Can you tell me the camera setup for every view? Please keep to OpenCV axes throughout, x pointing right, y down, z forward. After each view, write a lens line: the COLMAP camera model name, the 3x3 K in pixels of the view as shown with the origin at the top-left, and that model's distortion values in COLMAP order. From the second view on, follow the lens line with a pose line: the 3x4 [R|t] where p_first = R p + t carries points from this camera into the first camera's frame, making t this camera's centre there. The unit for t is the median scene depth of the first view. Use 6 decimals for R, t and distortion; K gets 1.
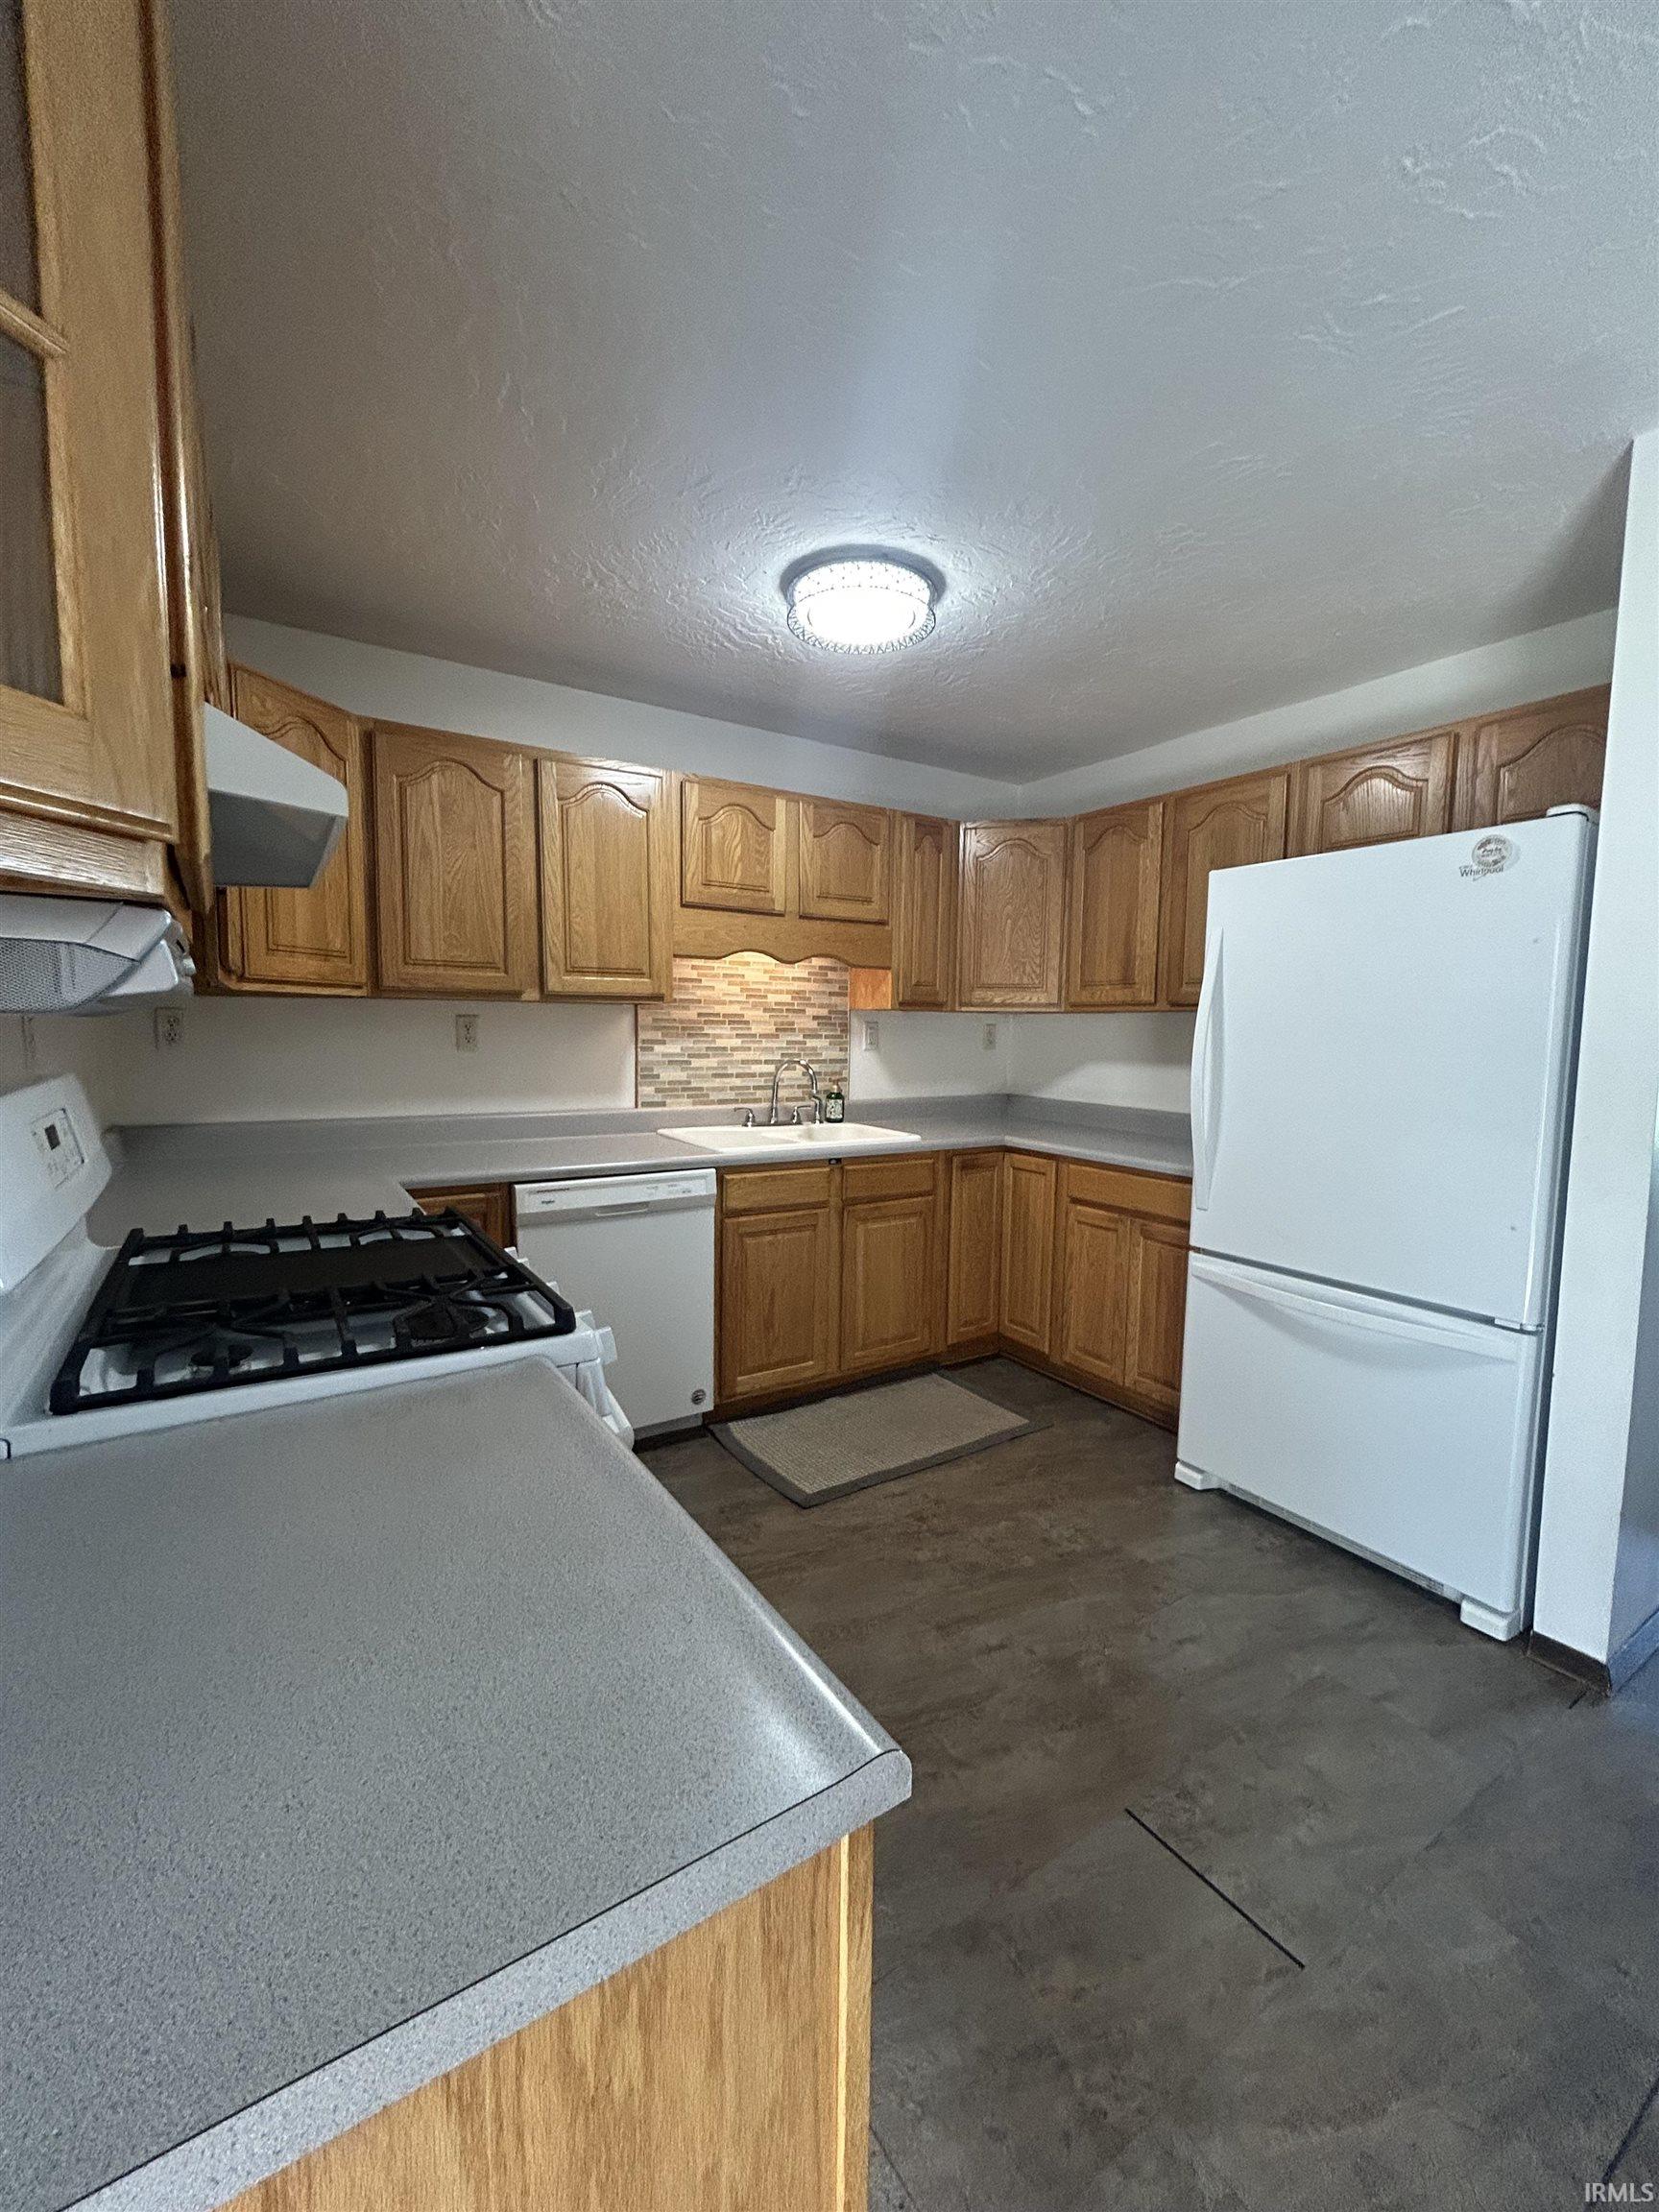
lens RADIAL K [[891.9, 0, 822.9], [0, 891.9, 1106.7], [0, 0, 1]] dist [0.000385, -0.000510]
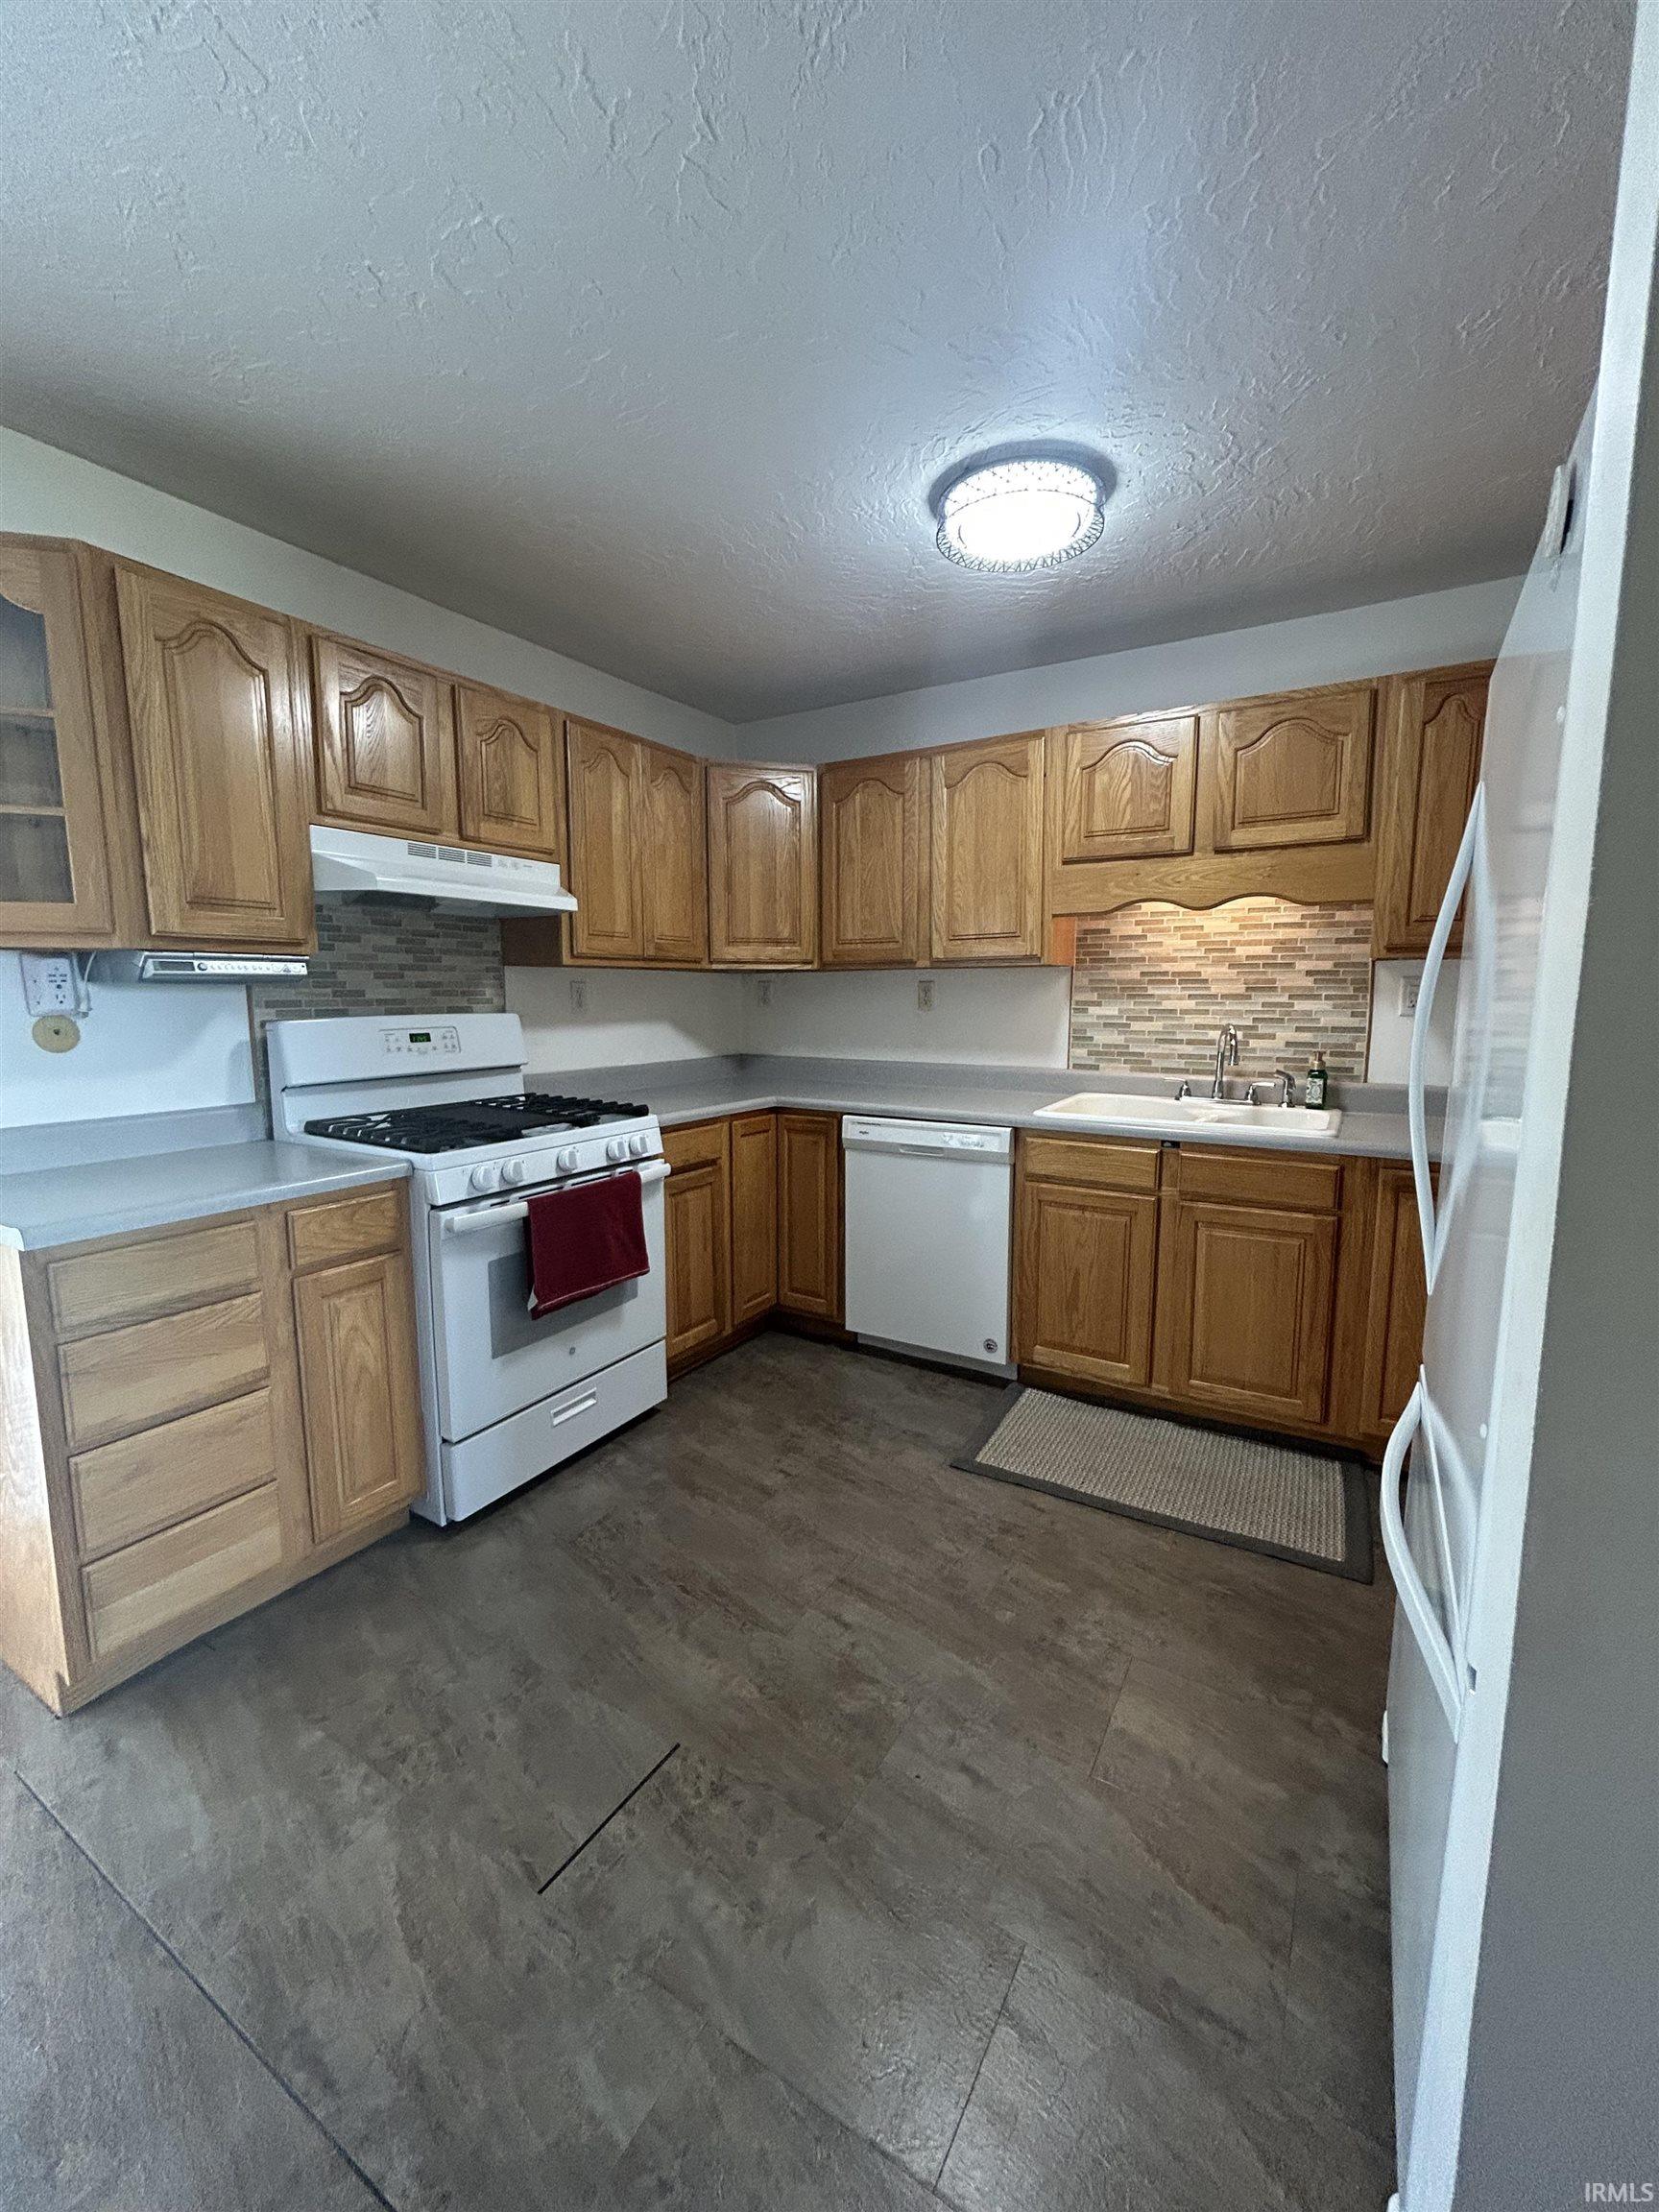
lens RADIAL K [[891.9, 0, 829.2], [0, 891.9, 1105.4], [0, 0, 1]] dist [0.000385, -0.000510]
pose [[0.442706, 0.099034, -0.891181, 0.576054], [-0.071744, 0.994608, 0.074888, -0.014113], [0.893792, 0.030784, 0.447423, 0.309456]]
